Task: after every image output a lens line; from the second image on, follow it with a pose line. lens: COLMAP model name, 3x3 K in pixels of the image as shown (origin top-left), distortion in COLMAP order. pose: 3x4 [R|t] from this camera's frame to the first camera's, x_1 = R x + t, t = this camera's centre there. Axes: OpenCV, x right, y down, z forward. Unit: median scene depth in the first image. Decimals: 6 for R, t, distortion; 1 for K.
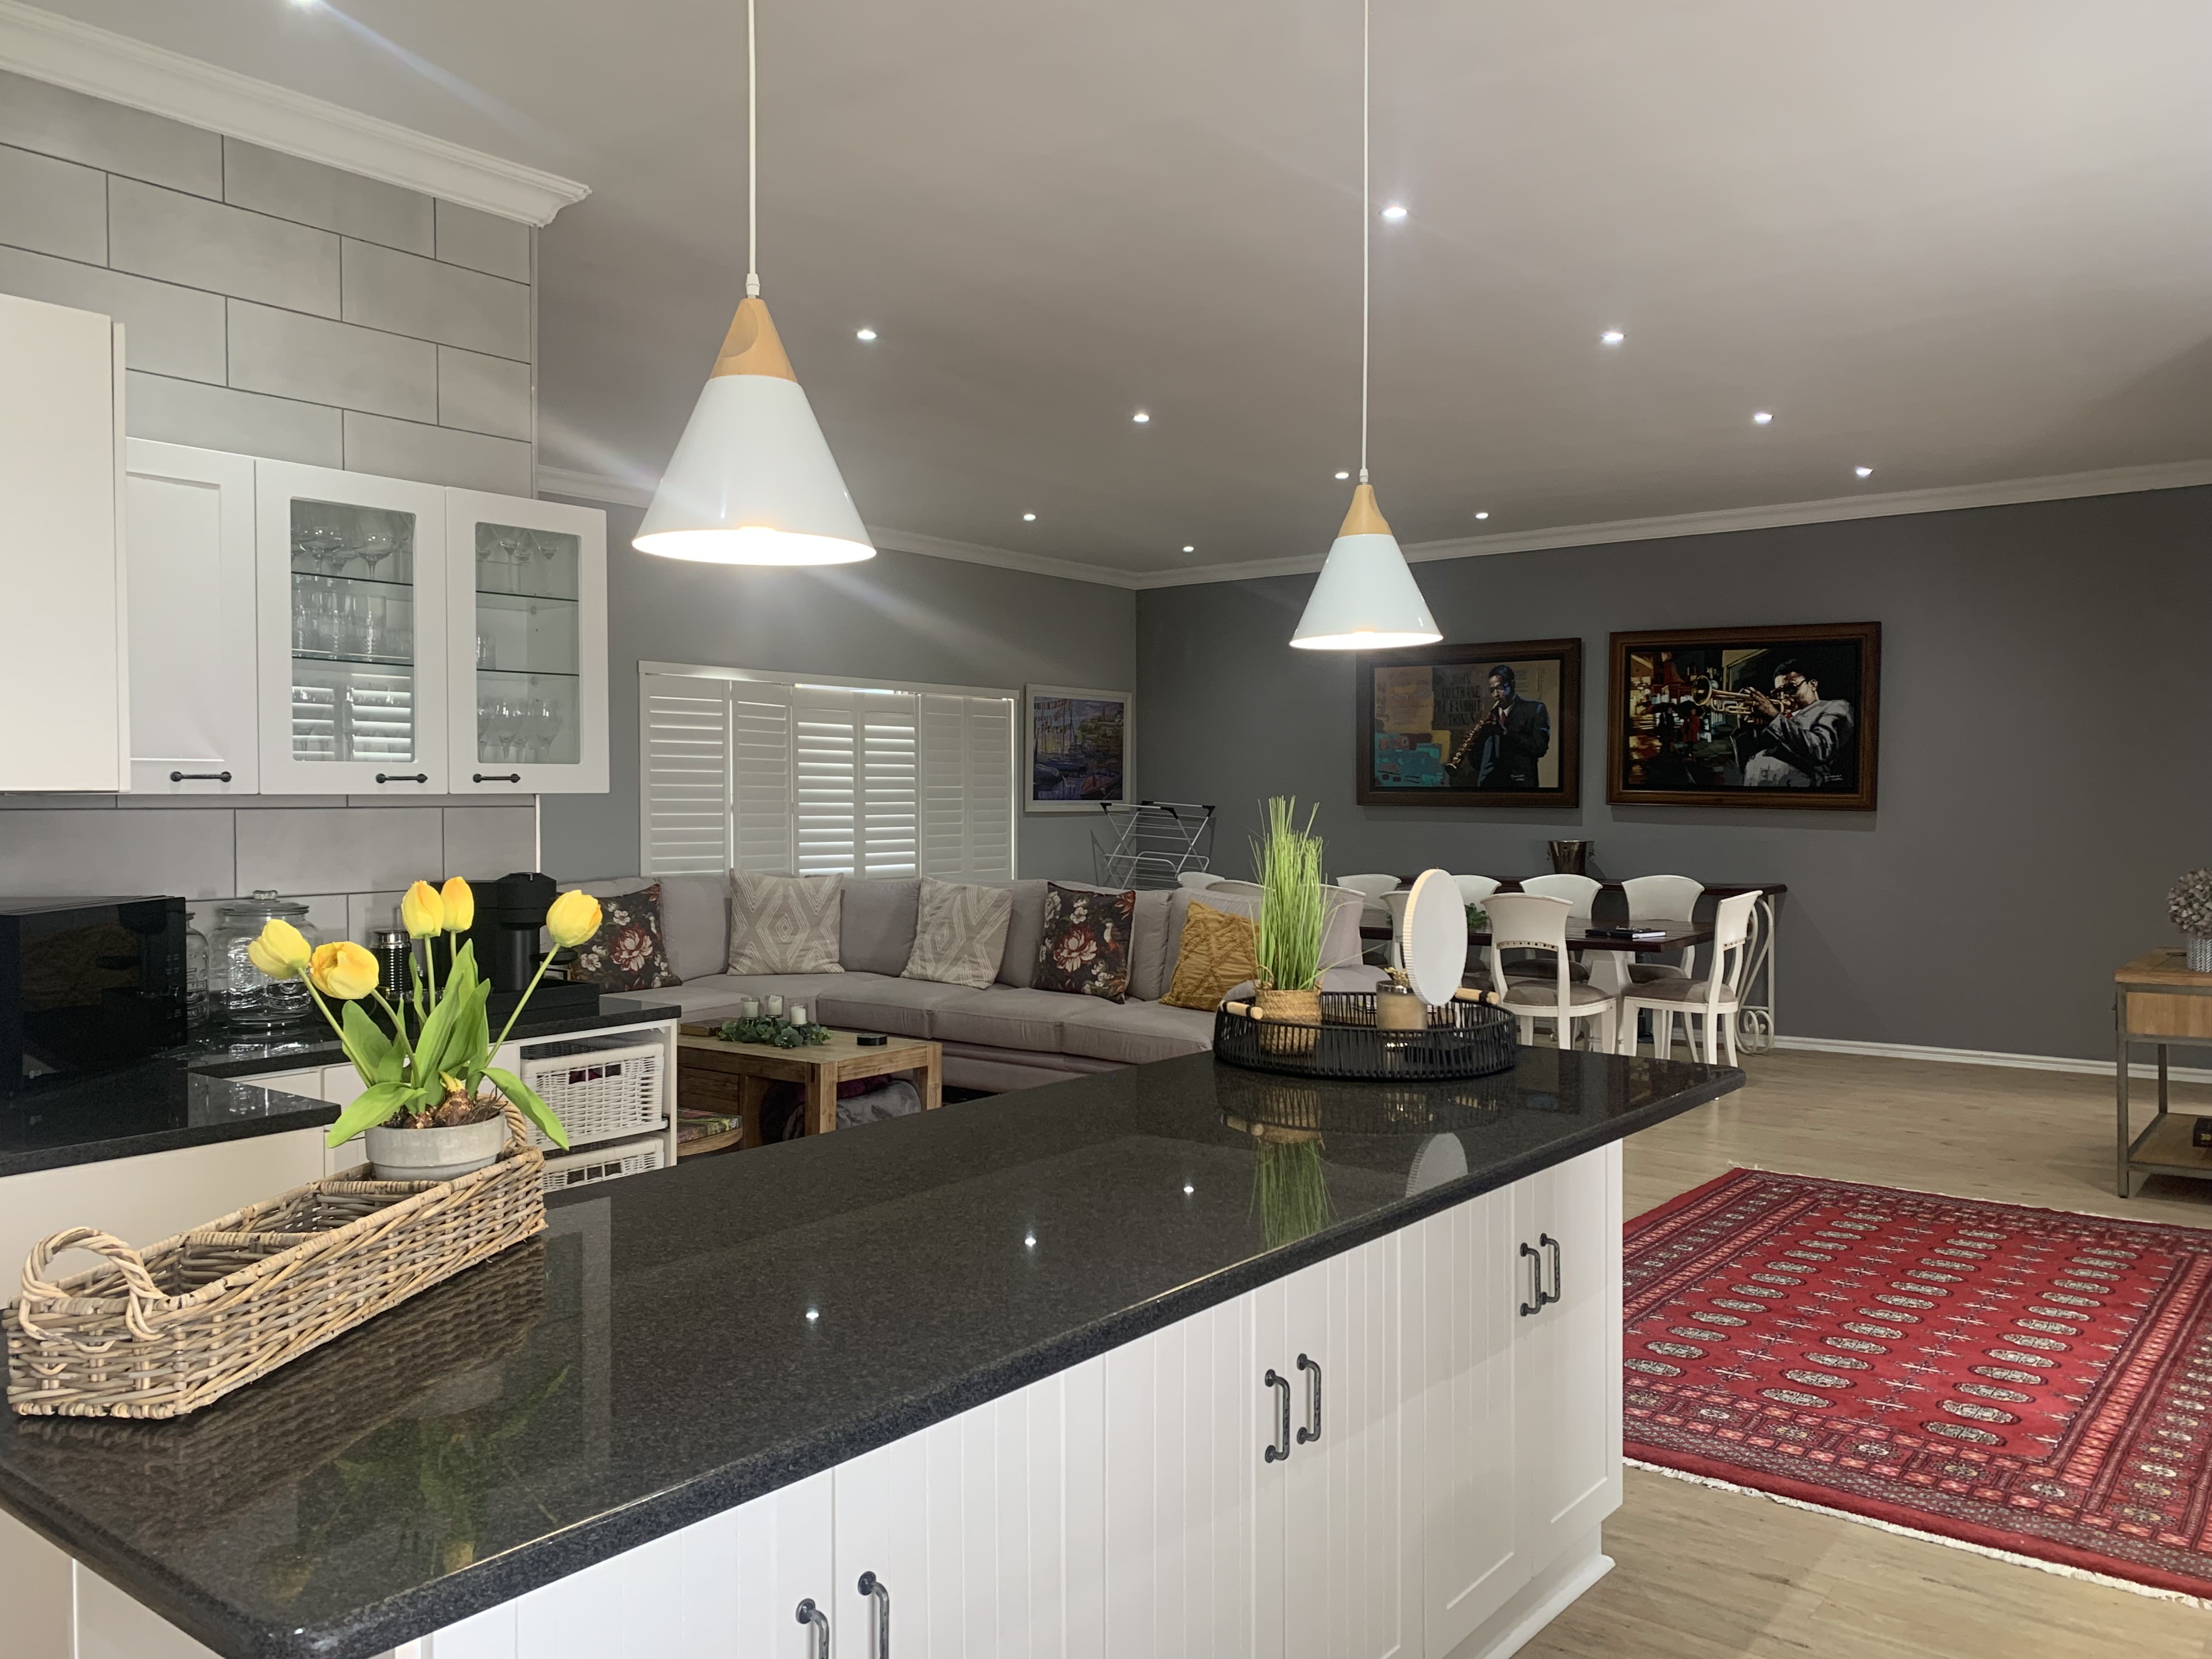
lens RADIAL K [[1676.2, 0, 1129.7], [0, 1676.2, 824.2], [0, 0, 1]] dist [0.035123, -0.034545]
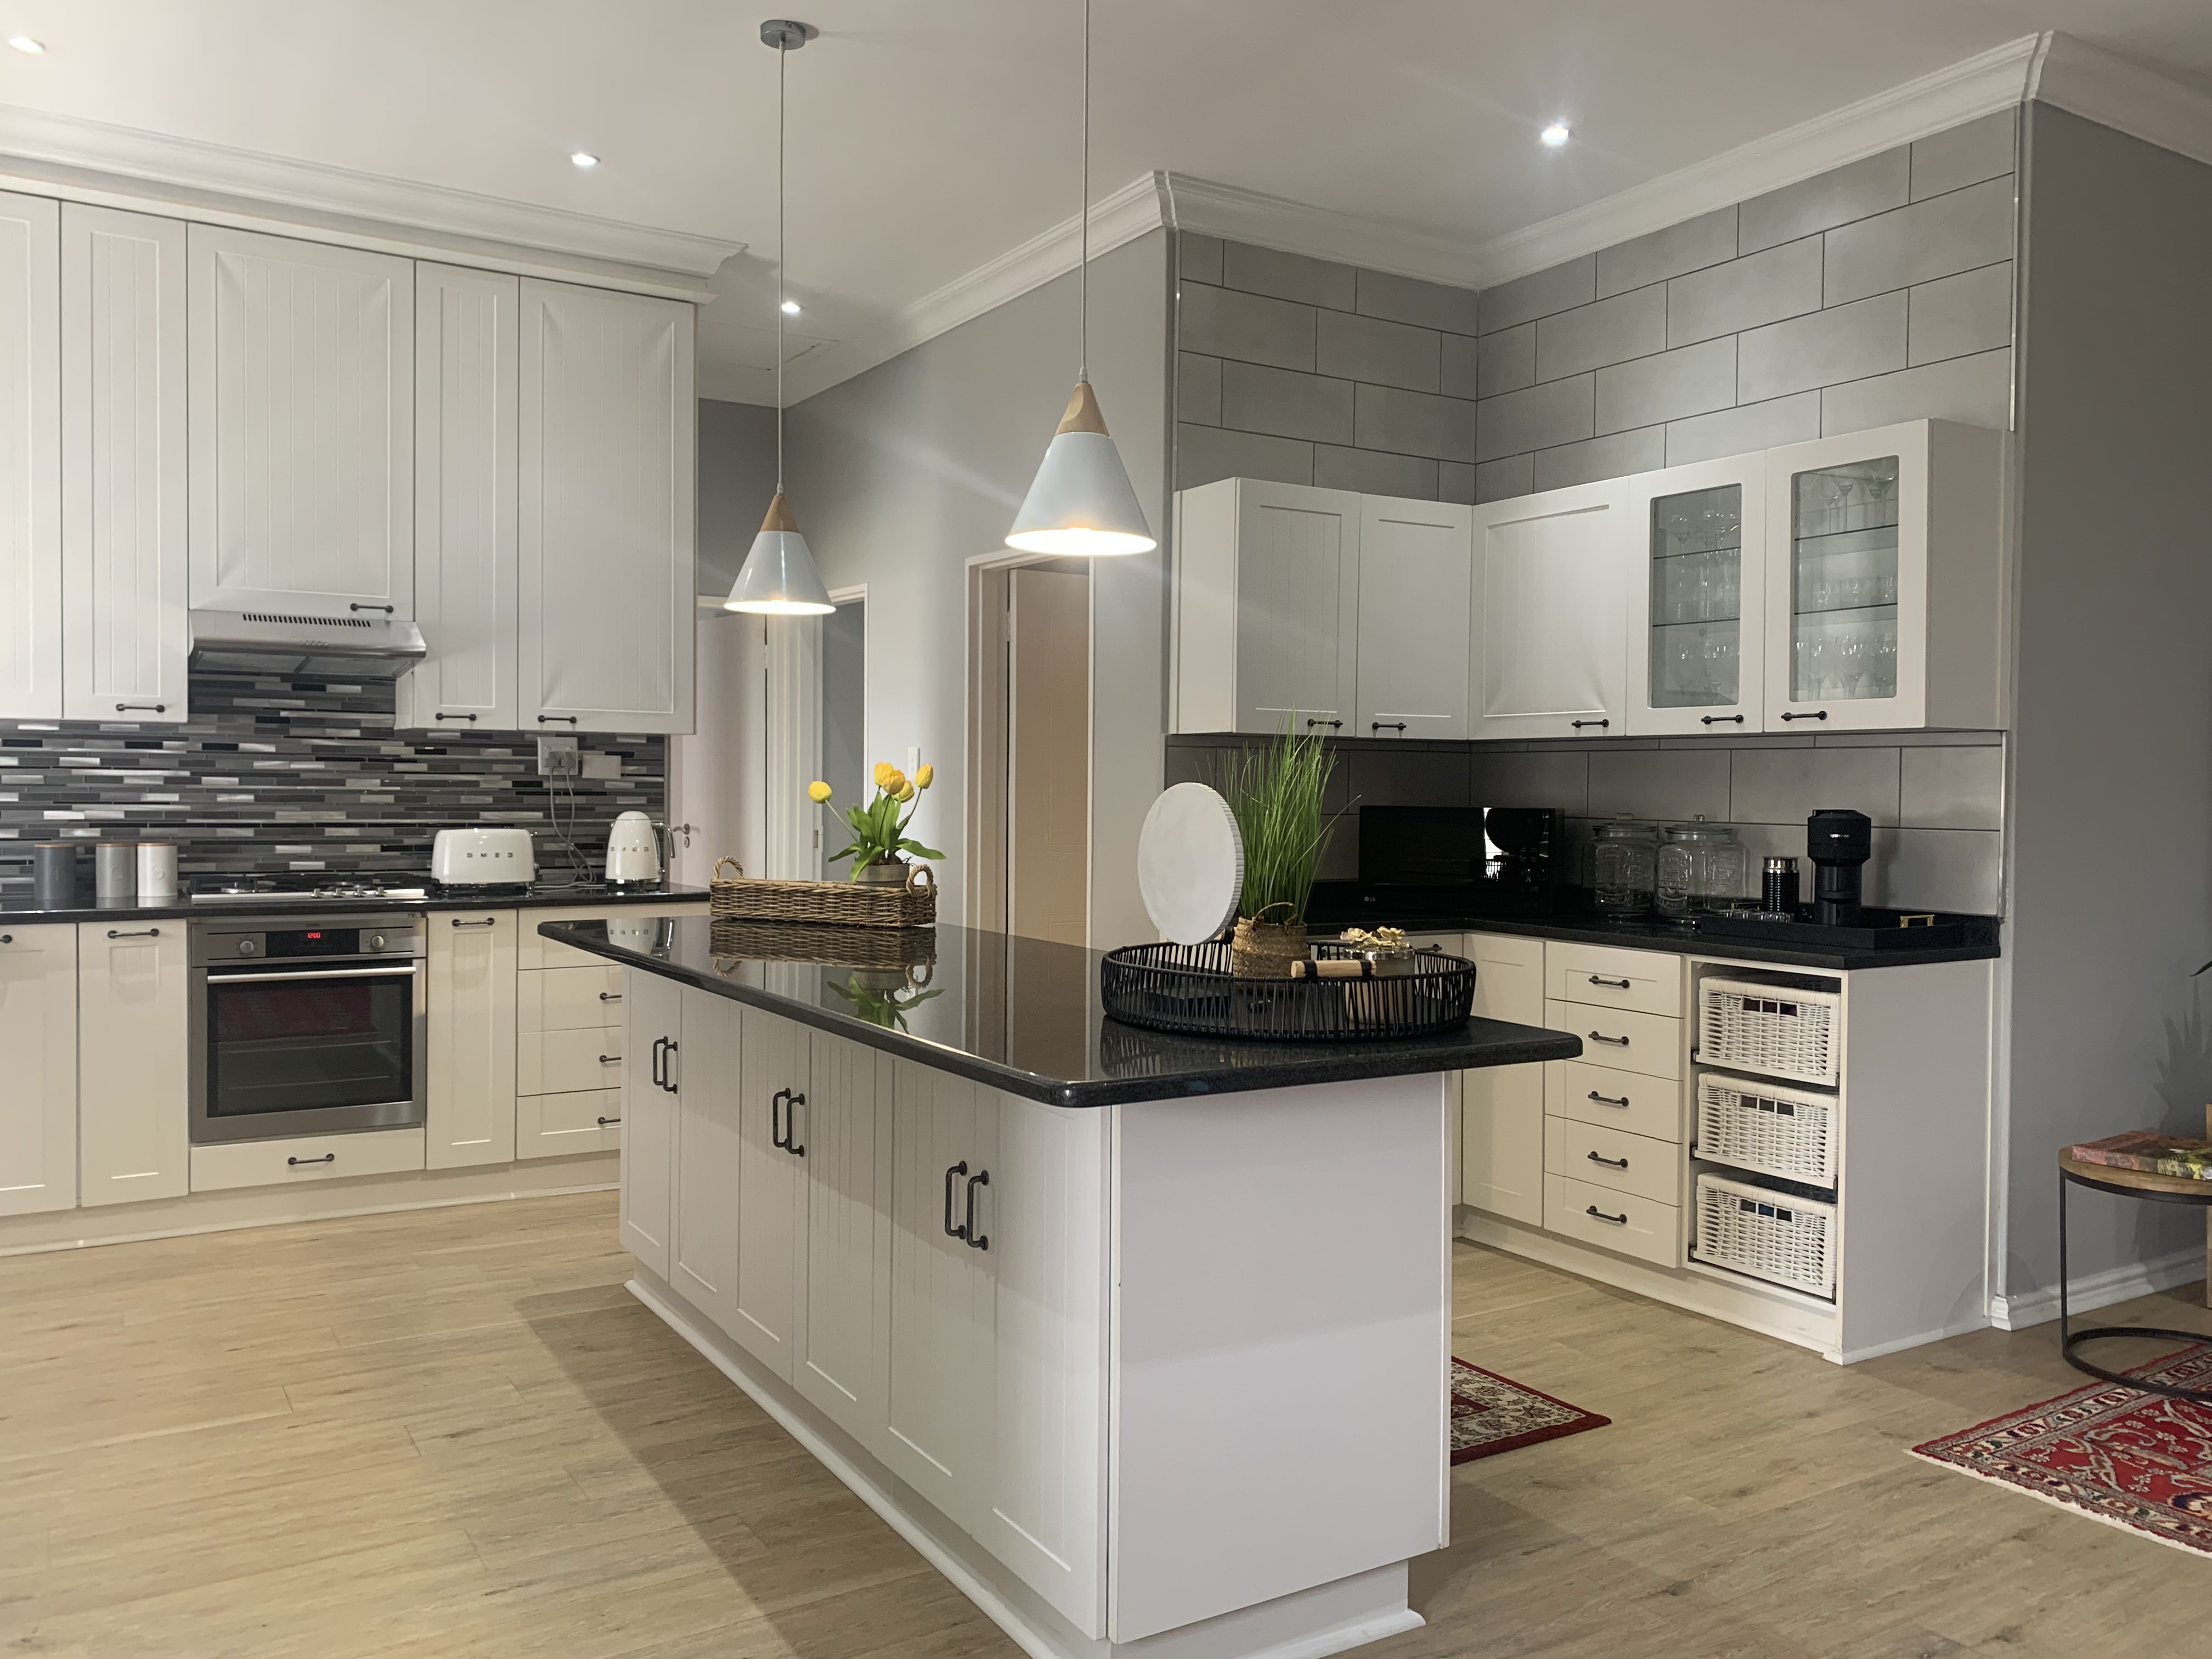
lens RADIAL K [[1676.2, 0, 1116.2], [0, 1676.2, 832.6], [0, 0, 1]] dist [0.035123, -0.034545]
pose [[-0.332467, 0.025951, -0.942758, 0.405533], [-0.026144, 0.998984, 0.036719, 0.009501], [0.942753, 0.036855, -0.331450, 0.516997]]
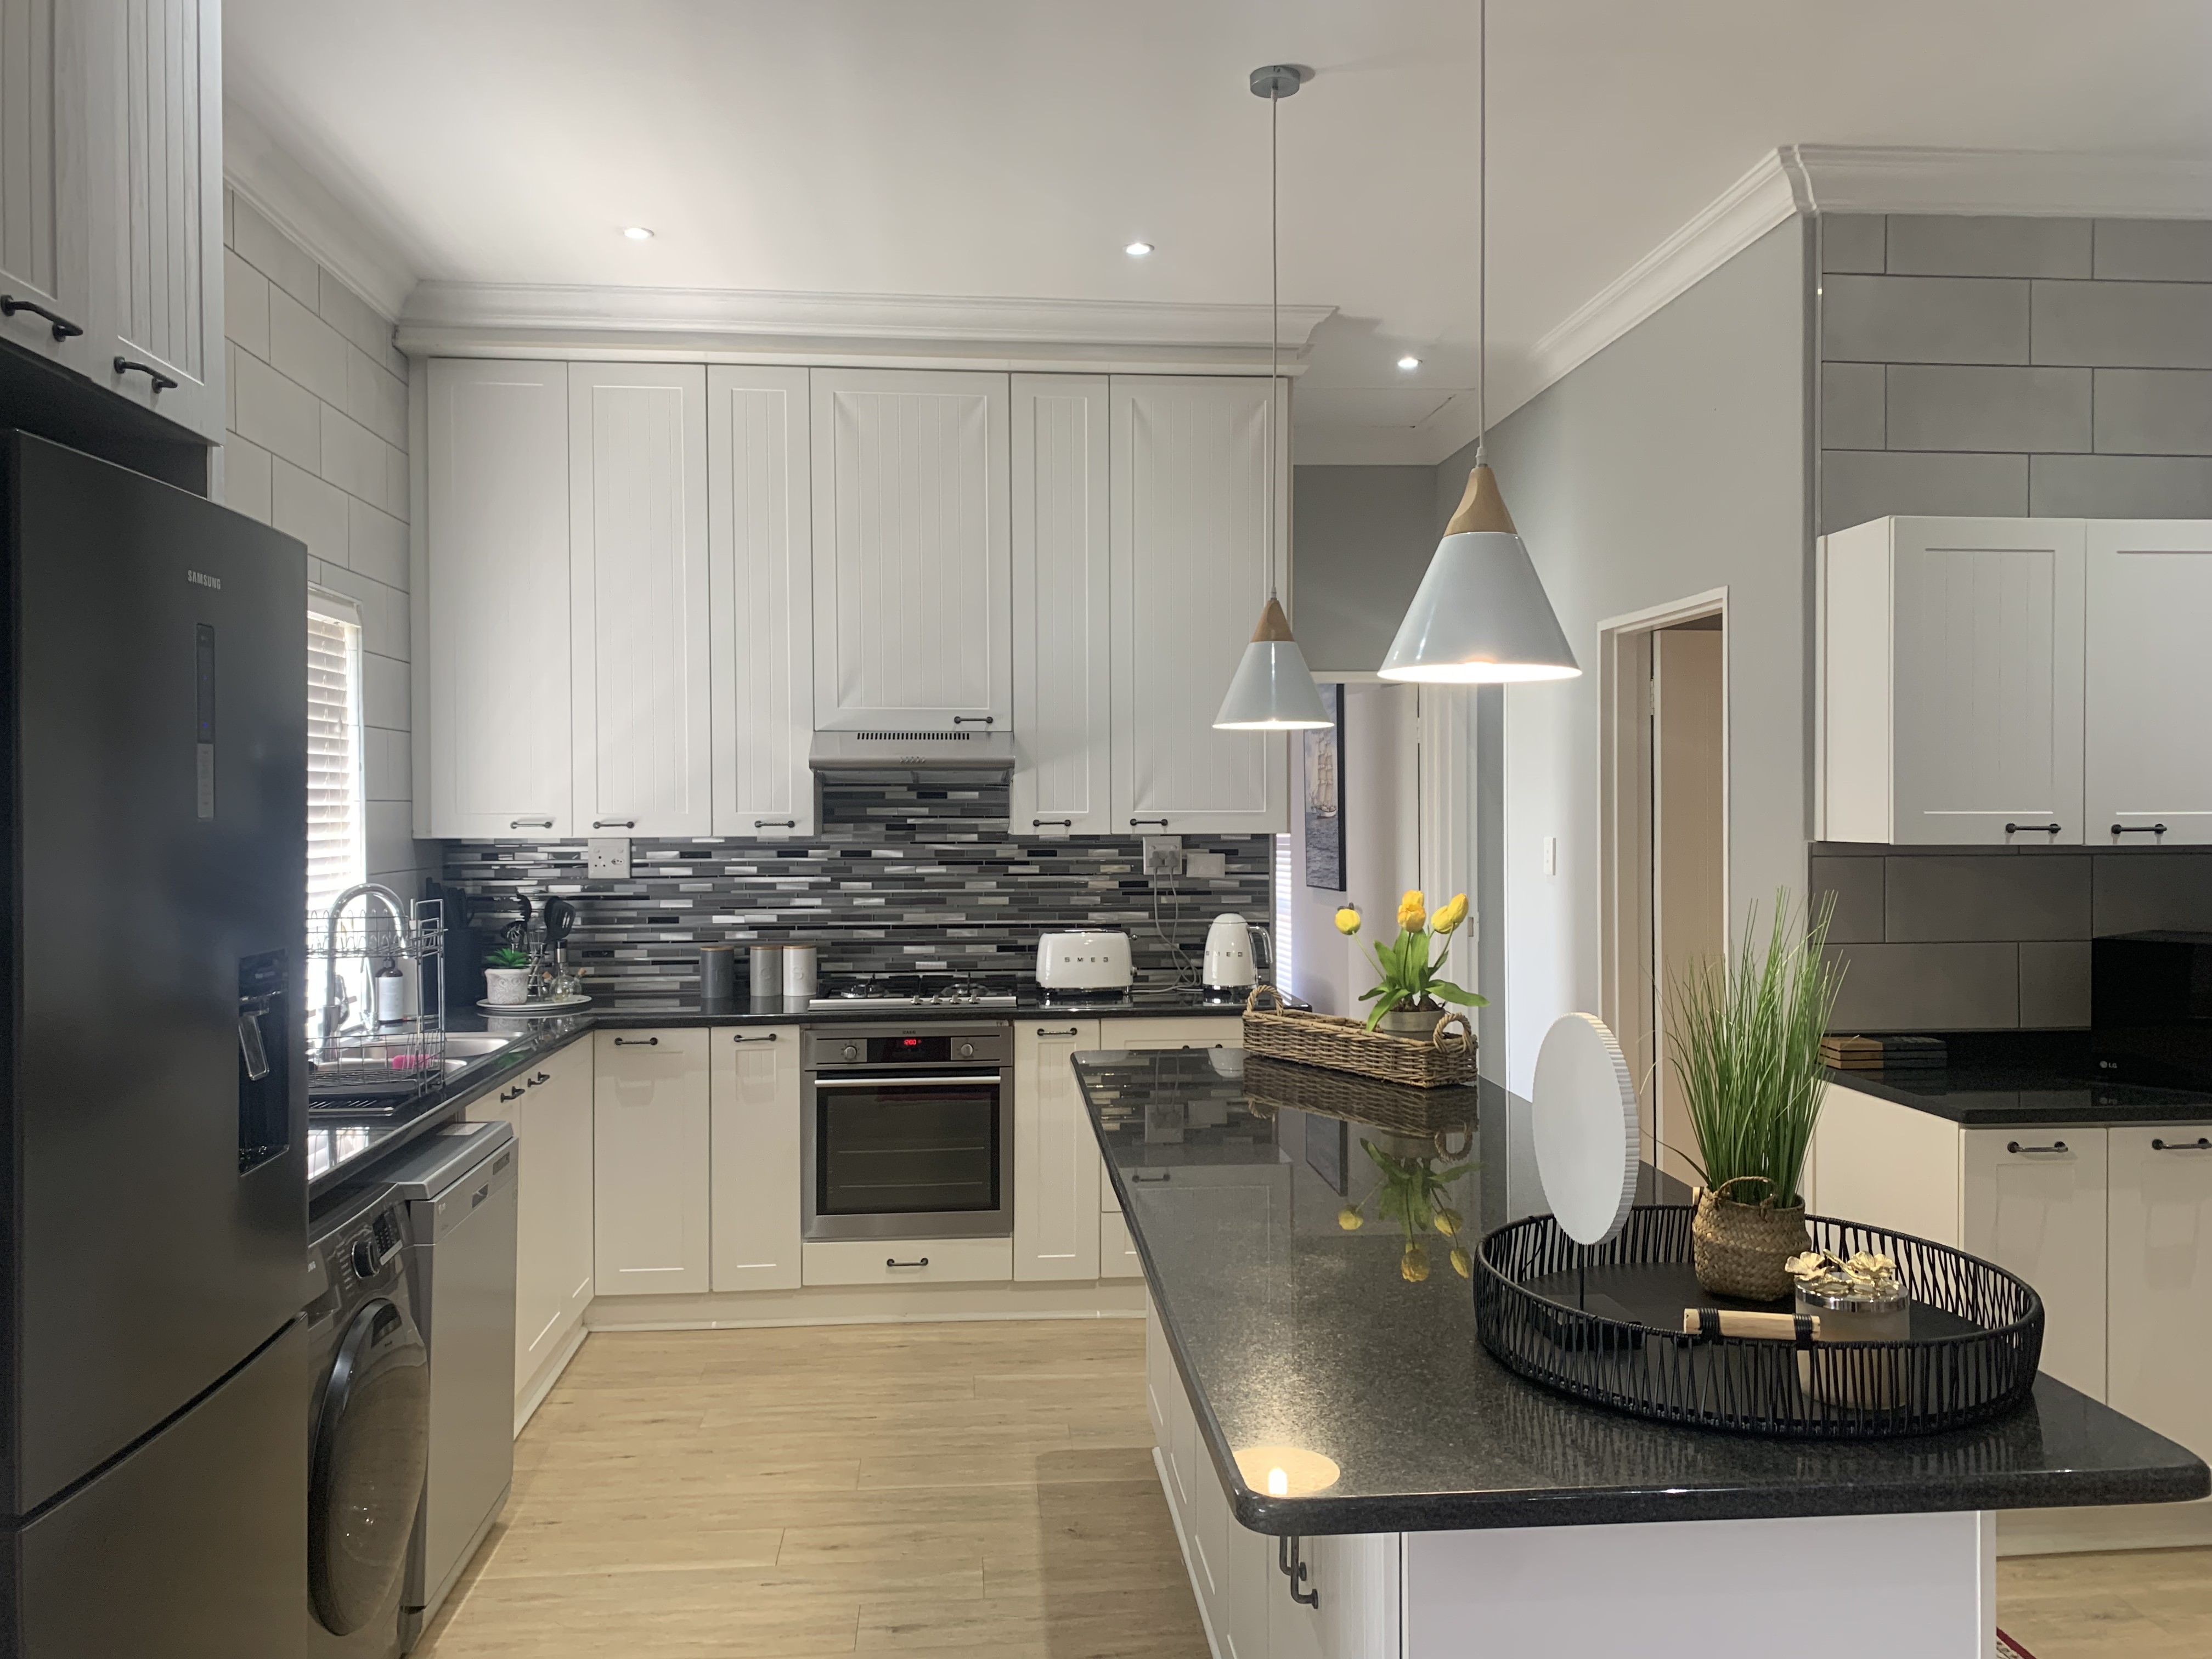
lens RADIAL K [[1676.2, 0, 1145.5], [0, 1676.2, 827.7], [0, 0, 1]] dist [0.035123, -0.034545]
pose [[-0.717099, 0.012426, -0.696861, 0.295862], [-0.009132, 0.999588, 0.027221, -0.021796], [0.696912, 0.025884, -0.716690, 0.548874]]
